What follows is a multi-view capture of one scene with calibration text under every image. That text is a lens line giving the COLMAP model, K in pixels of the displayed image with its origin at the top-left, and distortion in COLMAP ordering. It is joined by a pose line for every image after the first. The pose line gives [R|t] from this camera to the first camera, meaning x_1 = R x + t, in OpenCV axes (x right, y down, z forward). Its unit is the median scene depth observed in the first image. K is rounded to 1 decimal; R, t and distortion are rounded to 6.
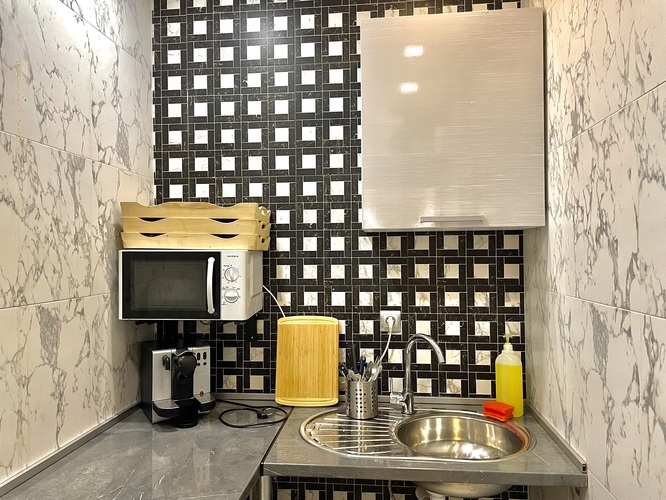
lens RADIAL K [[504.8, 0, 335.8], [0, 504.8, 248.8], [0, 0, 1]] dist [0.062779, -0.050709]
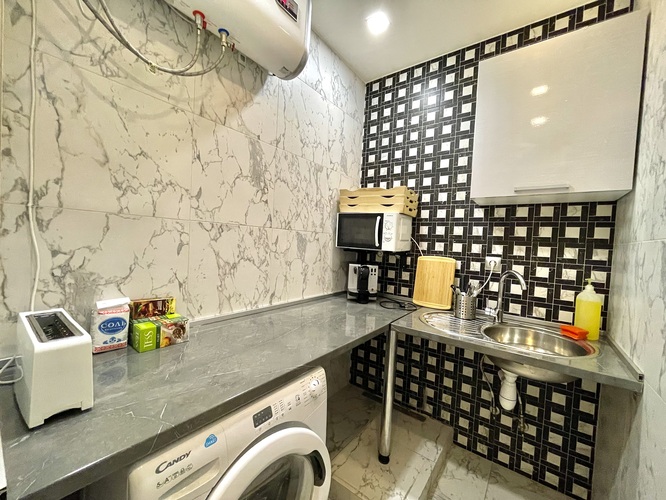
lens RADIAL K [[269.8, 0, 334.9], [0, 269.8, 251.3], [0, 0, 1]] dist [-0.002164, -0.000710]
pose [[0.858979, 0.070202, -0.507175, 0.115343], [-0.051902, 0.997392, 0.050154, 0.095034], [0.509374, -0.016758, 0.860382, 0.059726]]
